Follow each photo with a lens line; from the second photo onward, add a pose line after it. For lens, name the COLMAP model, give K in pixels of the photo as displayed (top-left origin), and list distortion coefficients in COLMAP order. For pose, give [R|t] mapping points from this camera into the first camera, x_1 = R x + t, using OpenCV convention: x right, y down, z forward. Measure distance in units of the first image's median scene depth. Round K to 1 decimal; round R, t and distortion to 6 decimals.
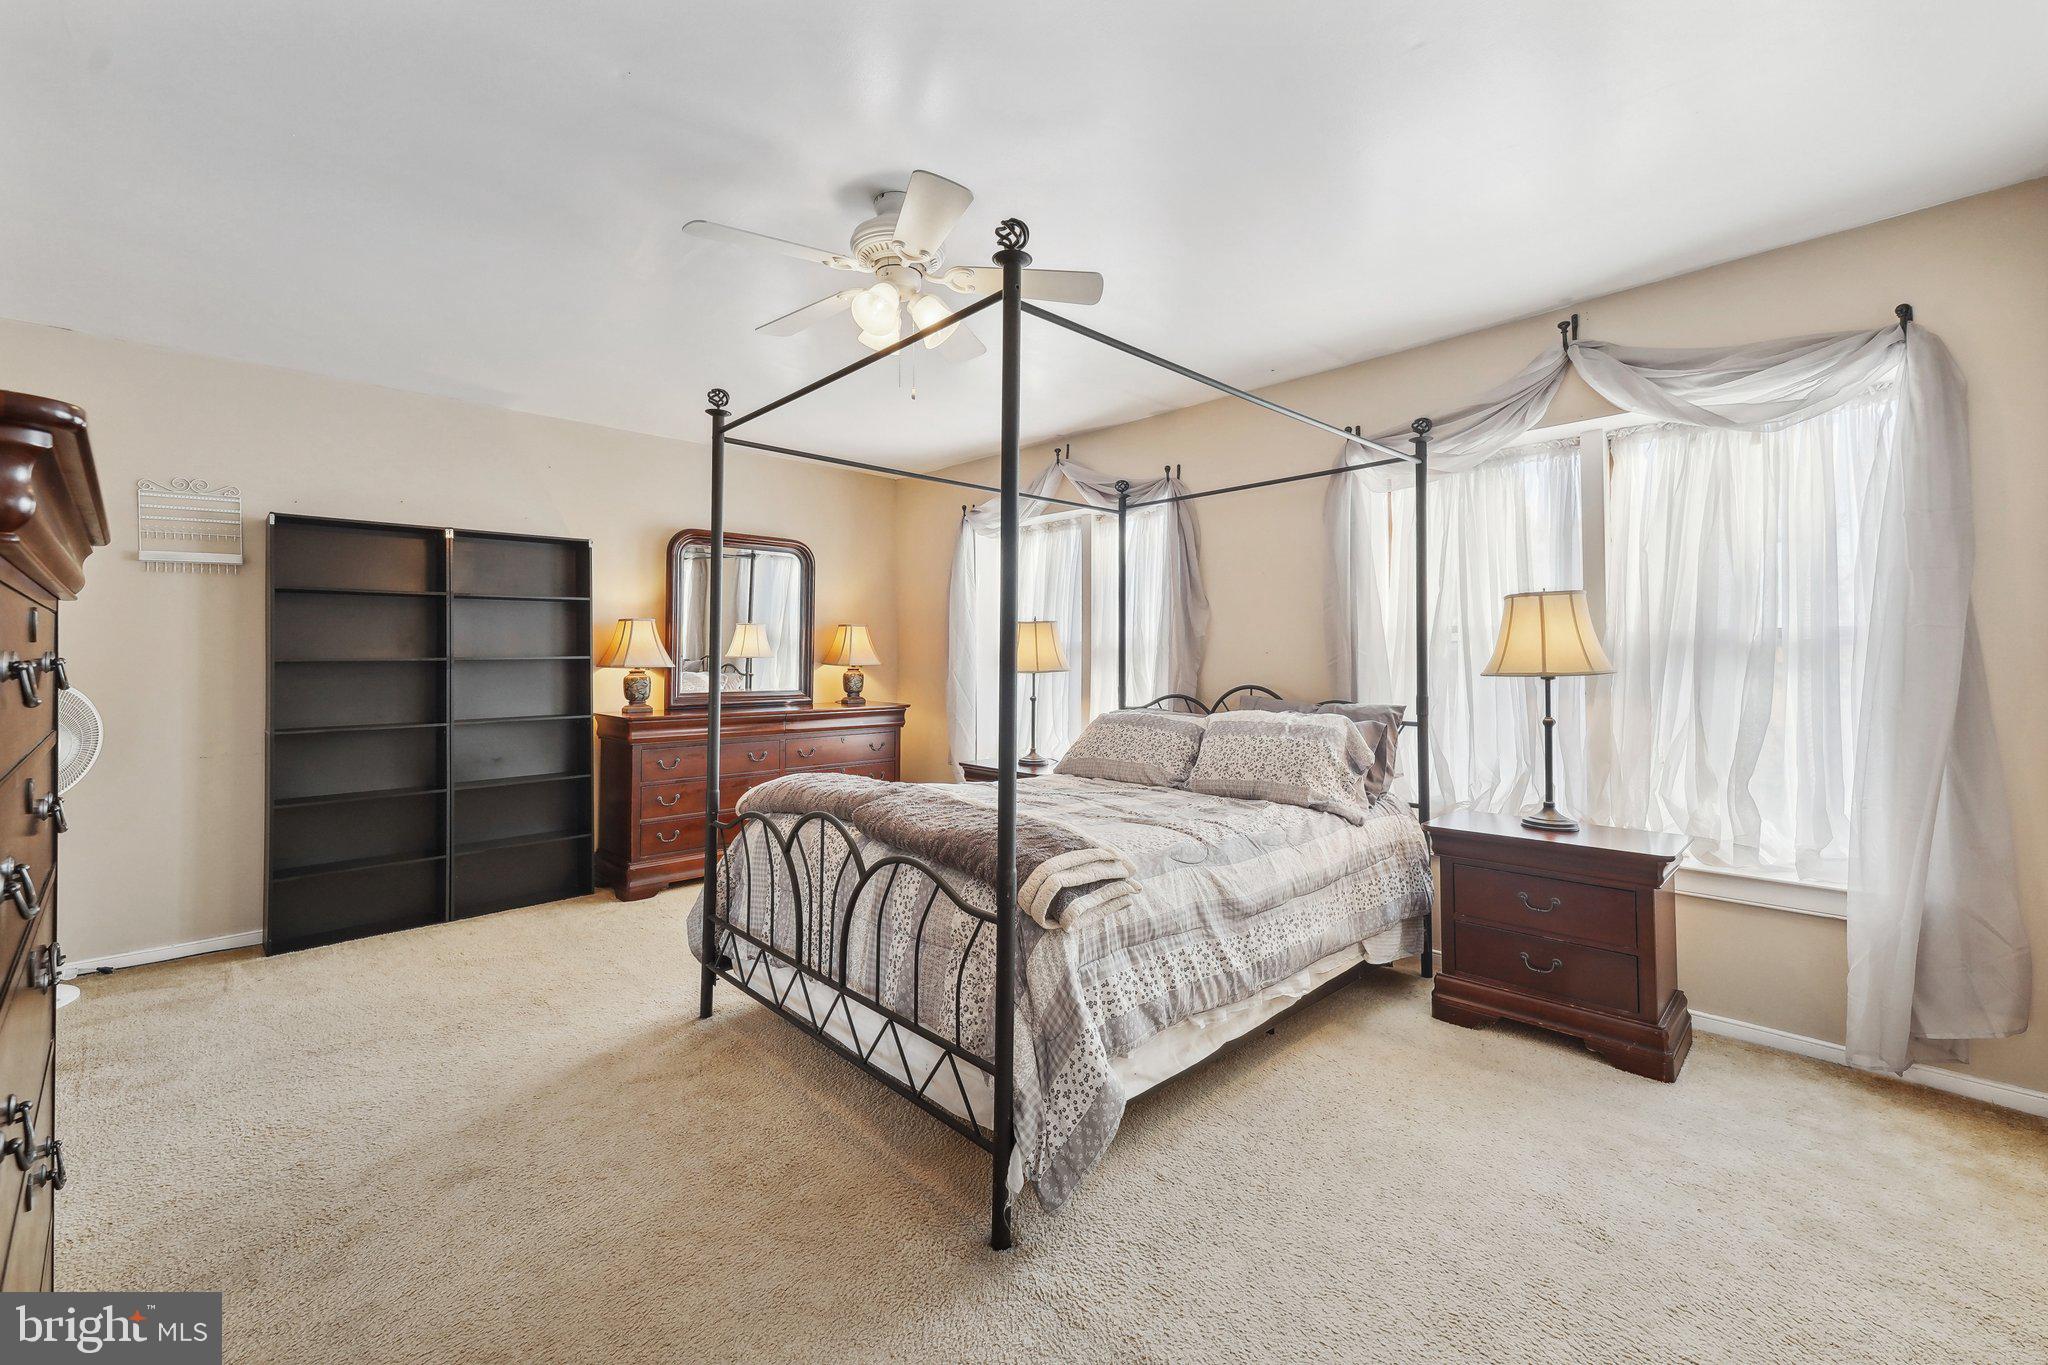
lens RADIAL K [[833.4, 0, 1017.1], [0, 833.4, 663.8], [0, 0, 1]] dist [0.021057, -0.000862]
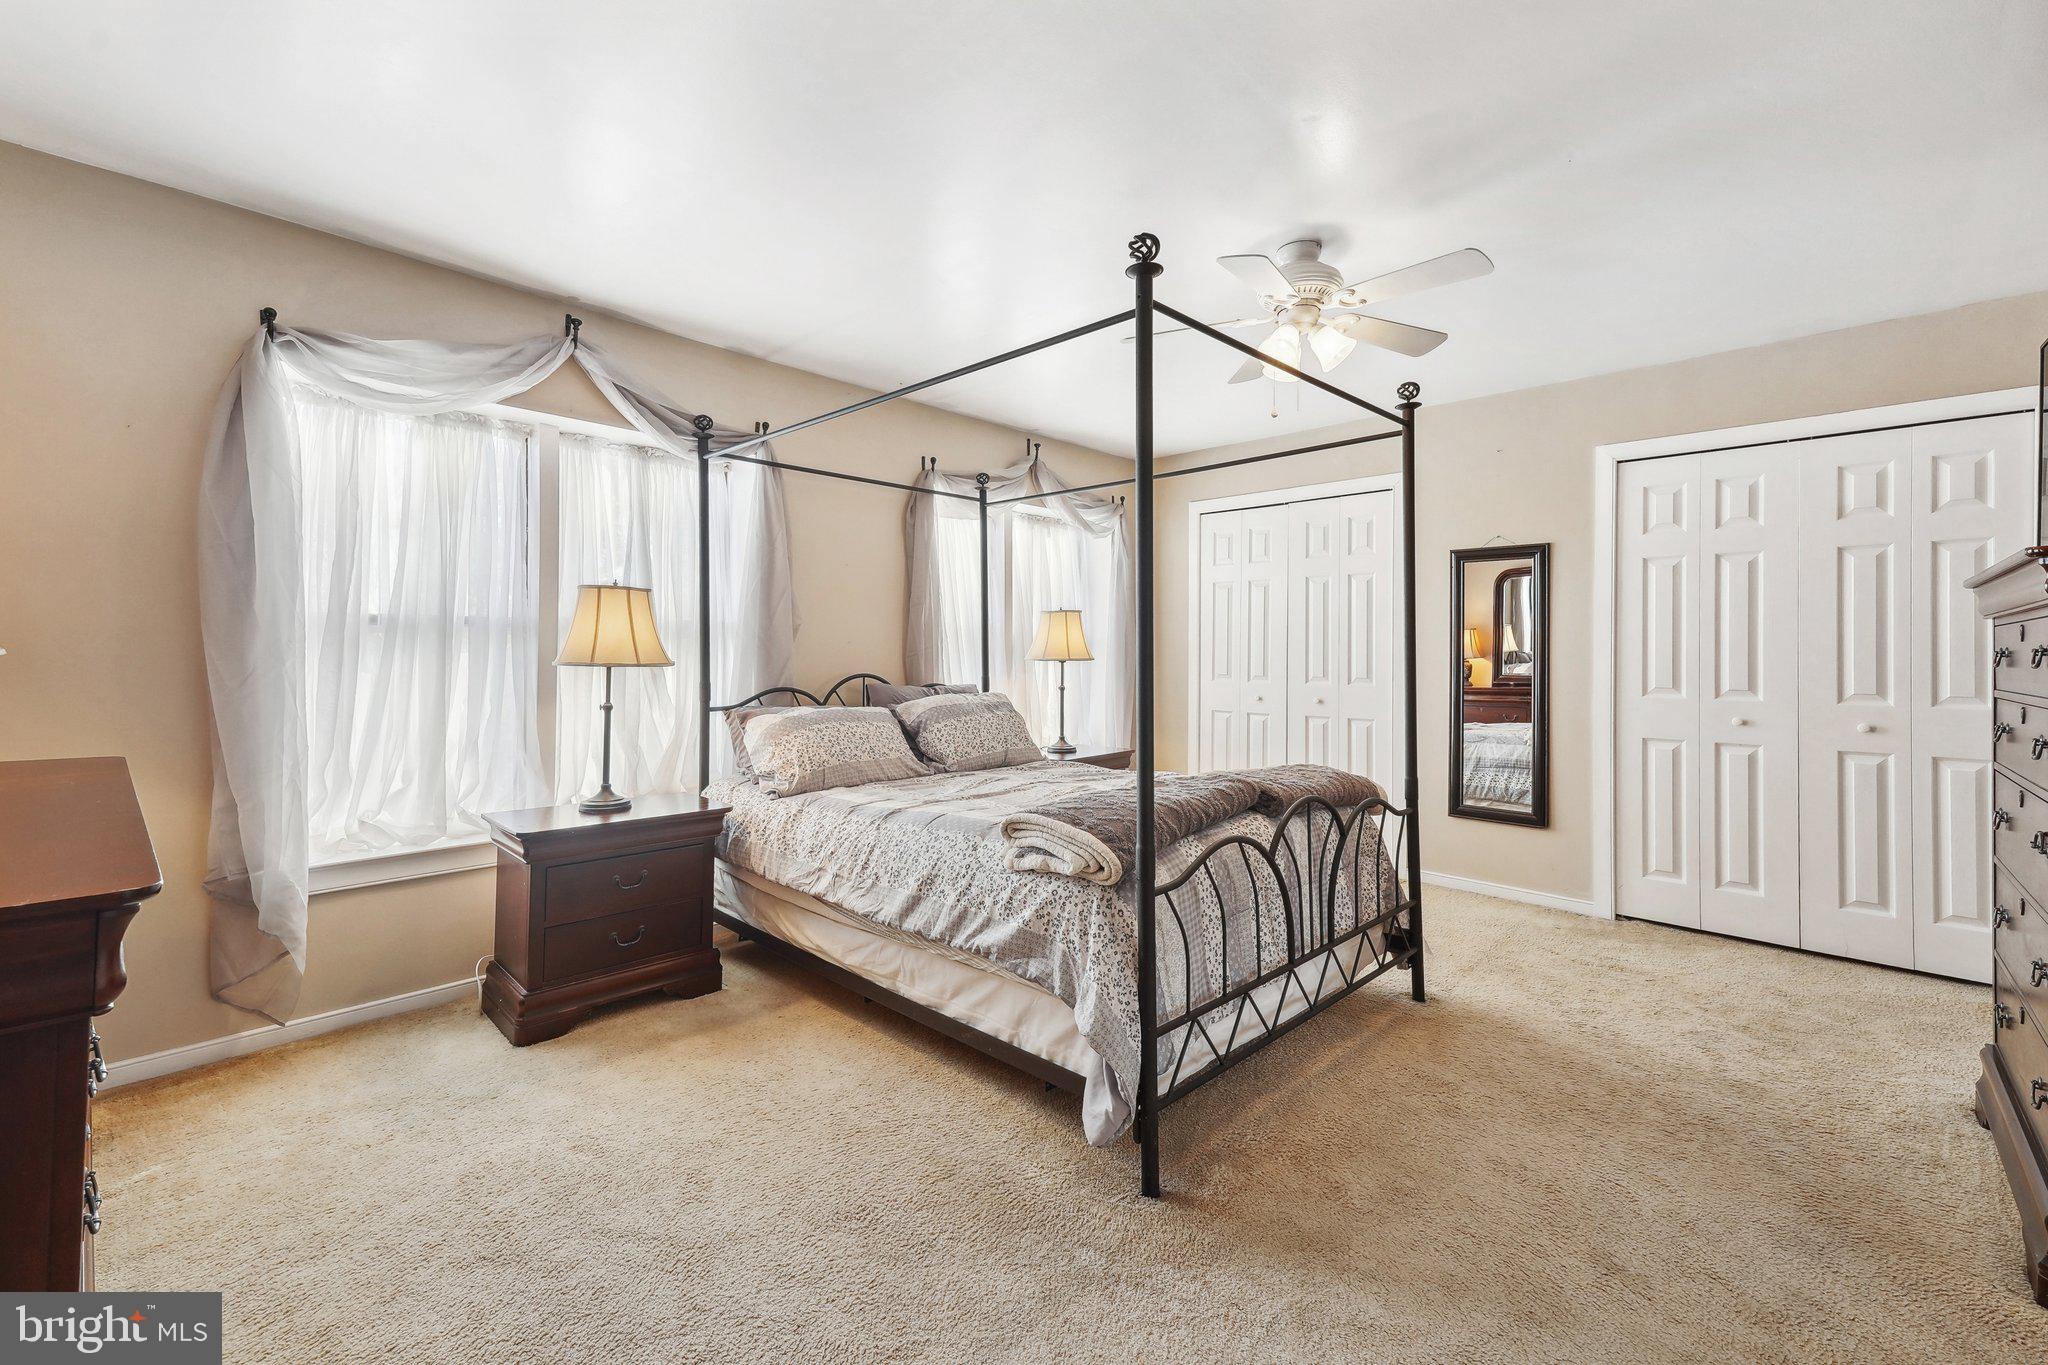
lens RADIAL K [[833.4, 0, 1046.5], [0, 833.4, 650.4], [0, 0, 1]] dist [0.021057, -0.000862]
pose [[-0.030539, 0.004464, 0.999524, -0.750250], [0.000347, 0.999990, -0.004455, 0.001762], [-0.999534, 0.000211, -0.030540, 0.807018]]
